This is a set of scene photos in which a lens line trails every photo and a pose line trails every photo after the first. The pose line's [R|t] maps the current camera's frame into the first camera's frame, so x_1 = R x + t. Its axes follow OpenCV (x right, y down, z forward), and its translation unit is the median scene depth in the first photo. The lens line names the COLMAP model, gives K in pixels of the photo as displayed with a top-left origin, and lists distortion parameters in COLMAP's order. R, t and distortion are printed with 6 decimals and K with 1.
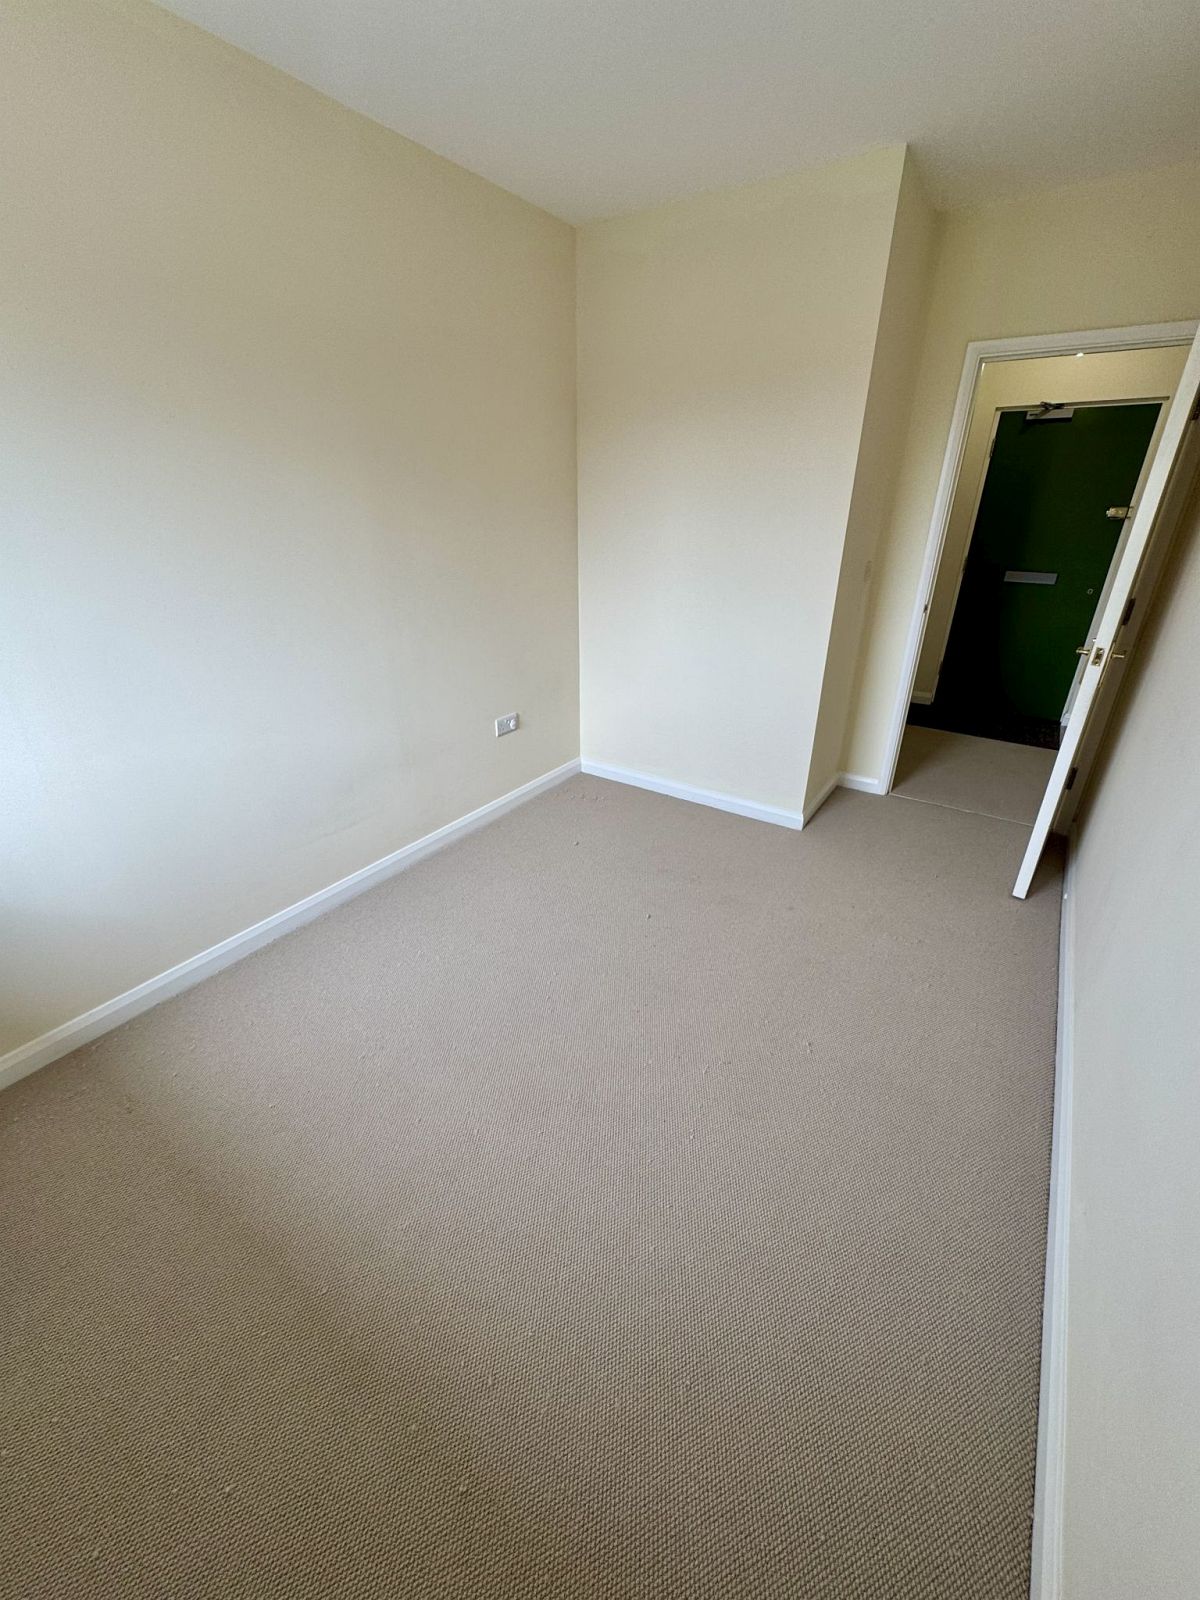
lens RADIAL K [[637.7, 0, 602.1], [0, 637.7, 800.7], [0, 0, 1]] dist [0.001350, 0.000632]
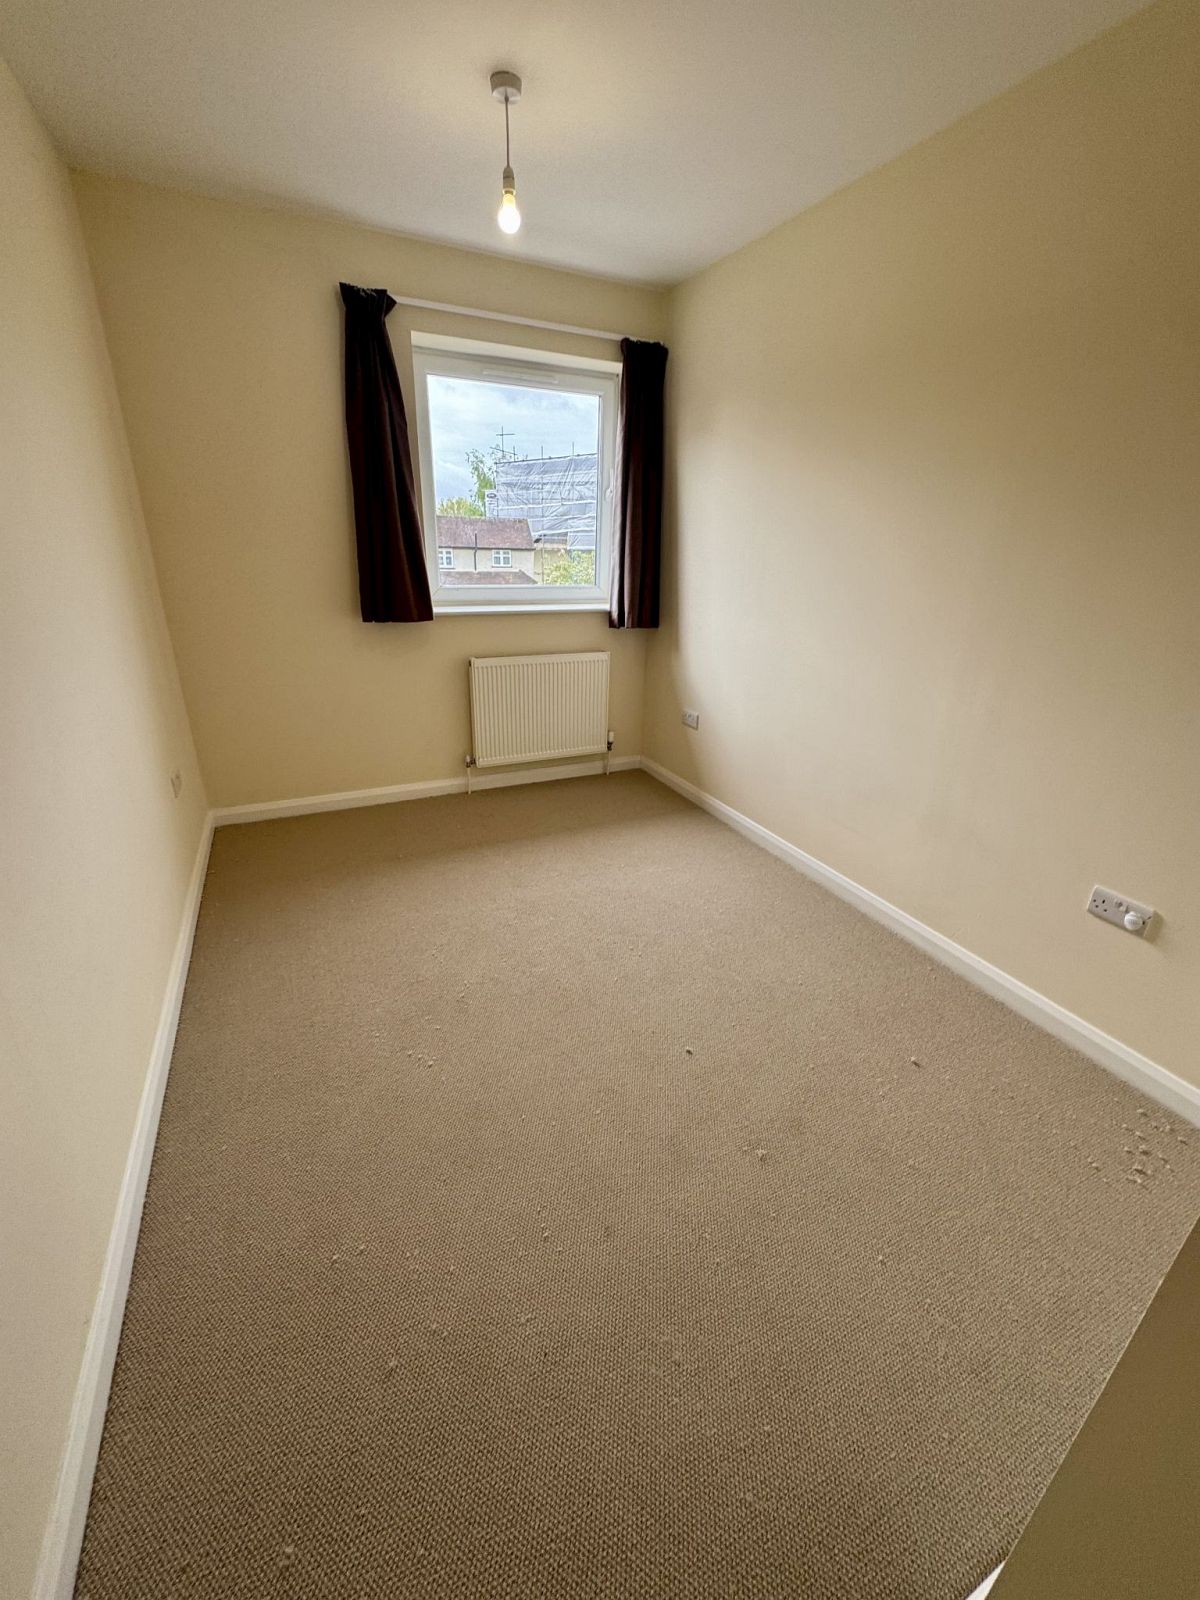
lens RADIAL K [[637.7, 0, 606.0], [0, 637.7, 788.1], [0, 0, 1]] dist [0.001350, 0.000632]
pose [[-0.516119, 0.280296, -0.809355, 0.616279], [-0.399496, 0.757079, 0.516947, -0.380846], [0.757644, 0.590140, -0.278766, 0.935297]]
